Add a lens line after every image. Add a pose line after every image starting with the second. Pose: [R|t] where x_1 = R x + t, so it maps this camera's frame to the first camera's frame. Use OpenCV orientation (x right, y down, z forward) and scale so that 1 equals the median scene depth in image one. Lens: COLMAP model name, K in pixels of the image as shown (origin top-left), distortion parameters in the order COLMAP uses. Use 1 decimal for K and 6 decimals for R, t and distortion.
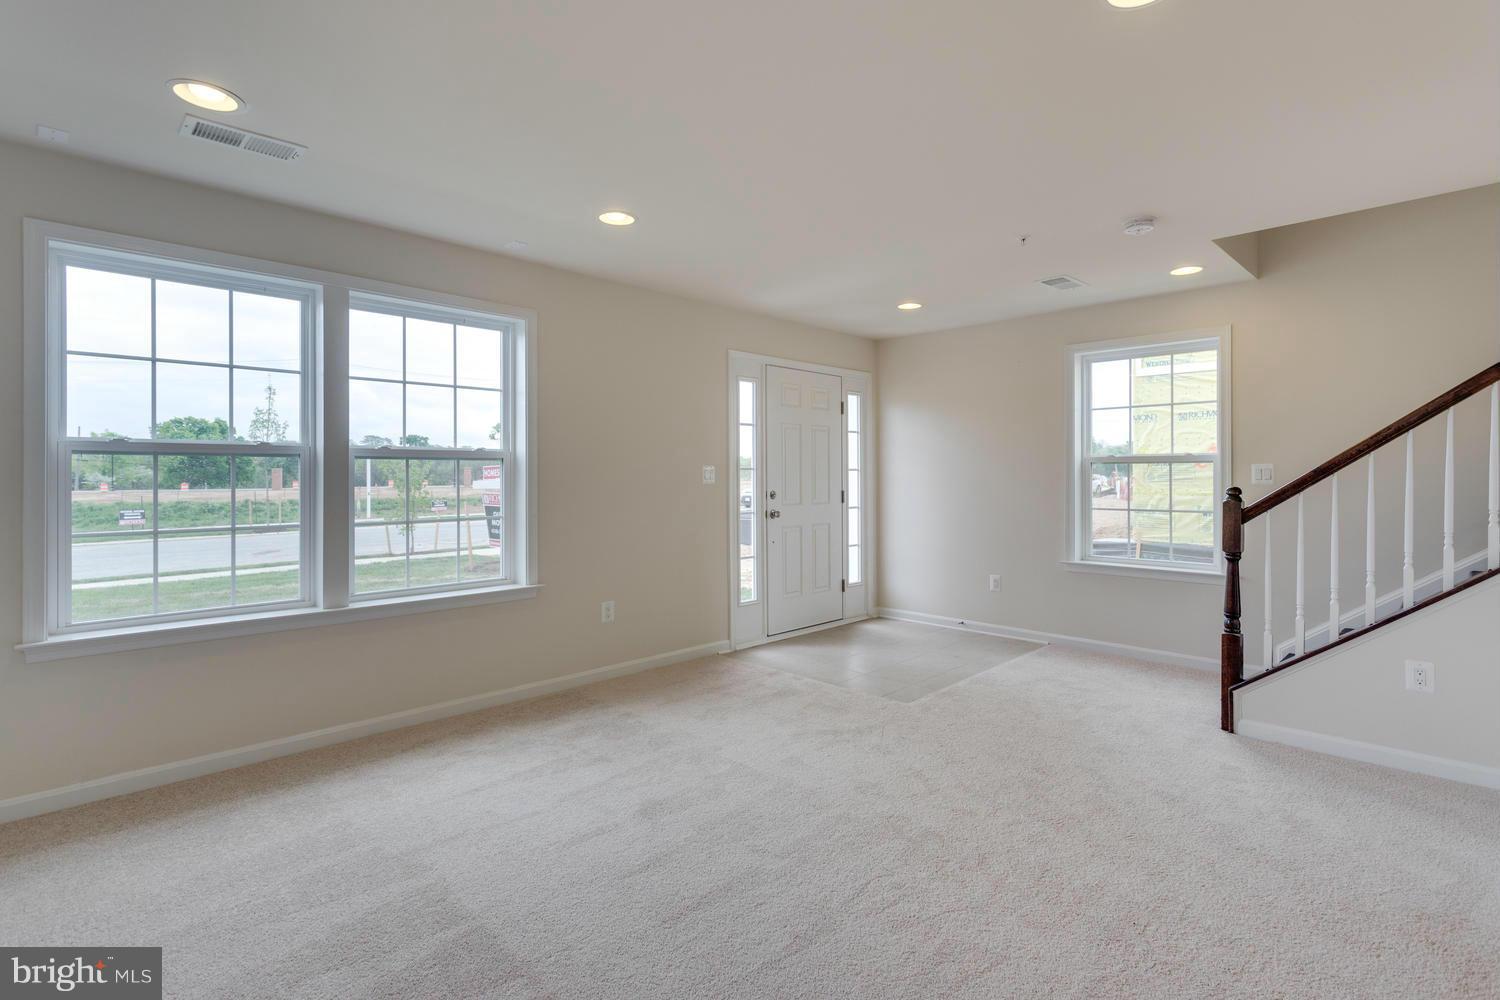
lens RADIAL K [[719.6, 0, 752.2], [0, 719.6, 490.8], [0, 0, 1]] dist [0.003182, 0.004904]
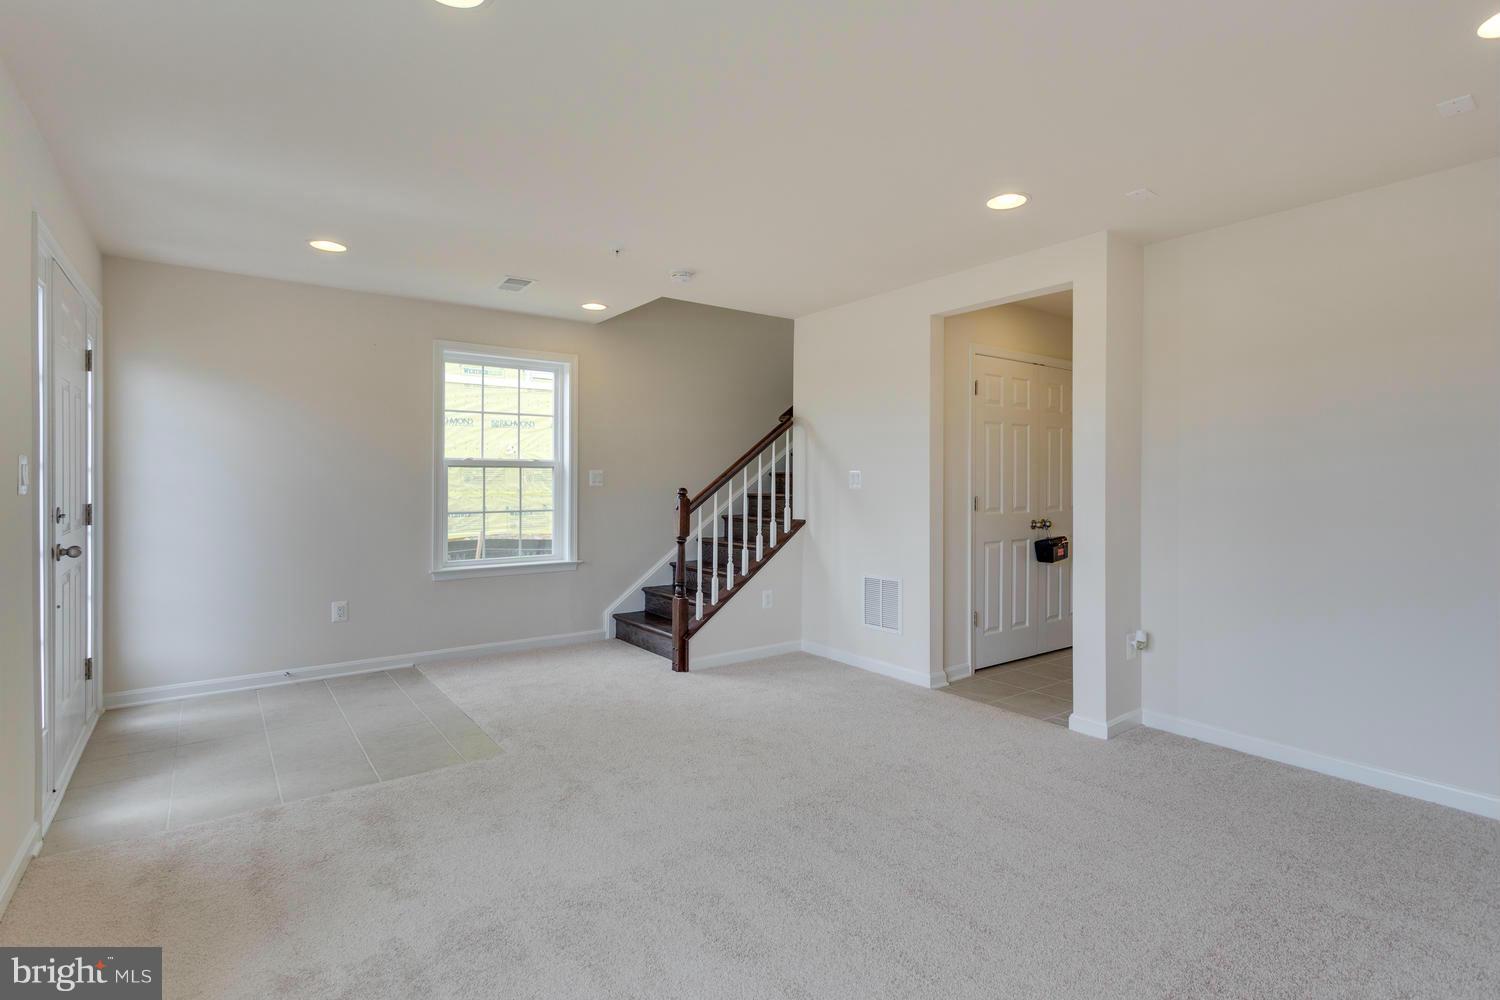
lens RADIAL K [[719.6, 0, 761.9], [0, 719.6, 489.1], [0, 0, 1]] dist [0.003182, 0.004904]
pose [[0.144518, -0.012833, 0.989419, -0.453284], [0.018296, 0.999780, 0.010295, -0.010062], [-0.989333, 0.016614, 0.144721, 0.472940]]
